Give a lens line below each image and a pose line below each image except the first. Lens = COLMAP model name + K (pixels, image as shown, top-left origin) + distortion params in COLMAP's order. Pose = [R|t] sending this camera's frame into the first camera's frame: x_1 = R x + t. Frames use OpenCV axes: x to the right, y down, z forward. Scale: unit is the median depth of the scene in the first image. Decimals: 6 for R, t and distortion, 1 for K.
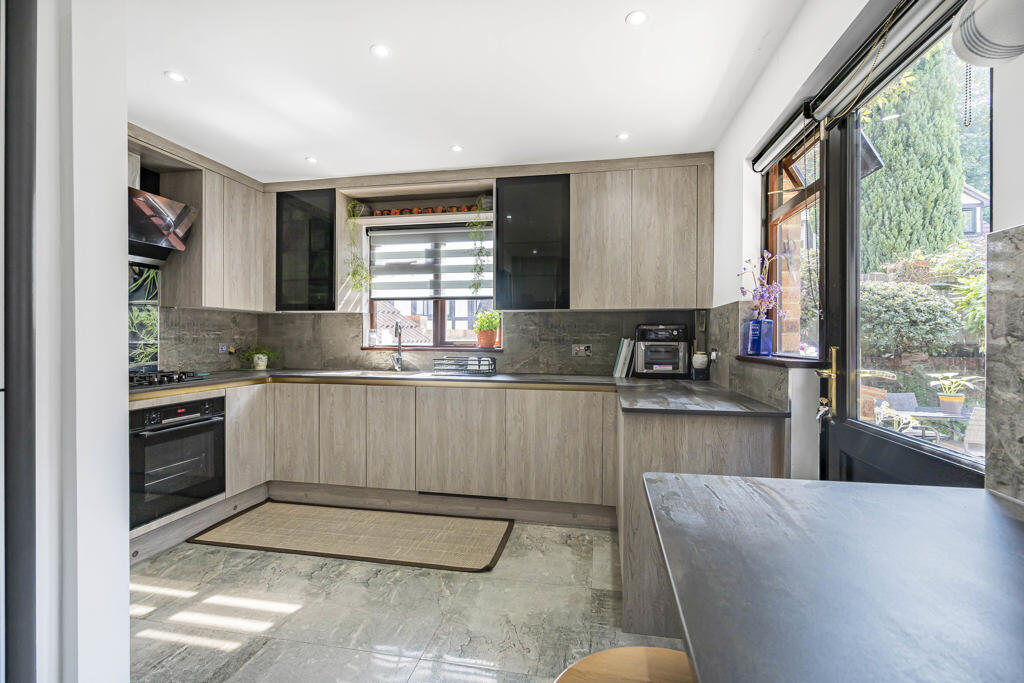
lens RADIAL K [[458.3, 0, 512.0], [0, 458.3, 341.5], [0, 0, 1]] dist [-0.002492, 0.000240]
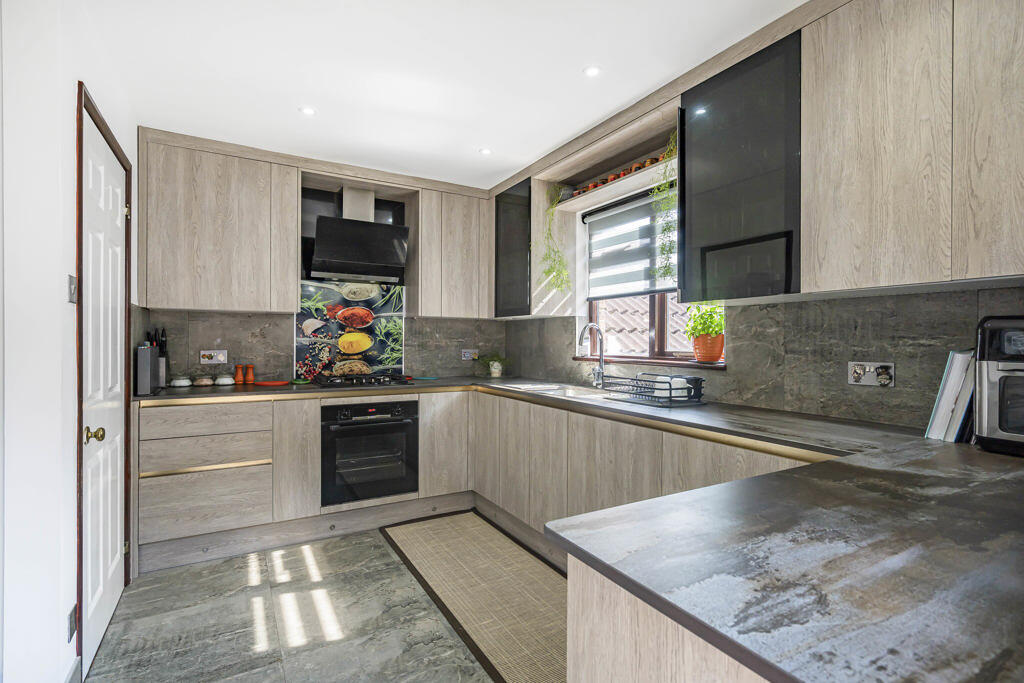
lens RADIAL K [[478.2, 0, 513.0], [0, 478.2, 343.6], [0, 0, 1]] dist [-0.003341, -0.000214]
pose [[0.659030, 0.003823, -0.752107, 0.308275], [-0.010592, 0.999935, -0.004198, -0.008054], [0.752042, 0.010732, 0.659028, 0.397022]]
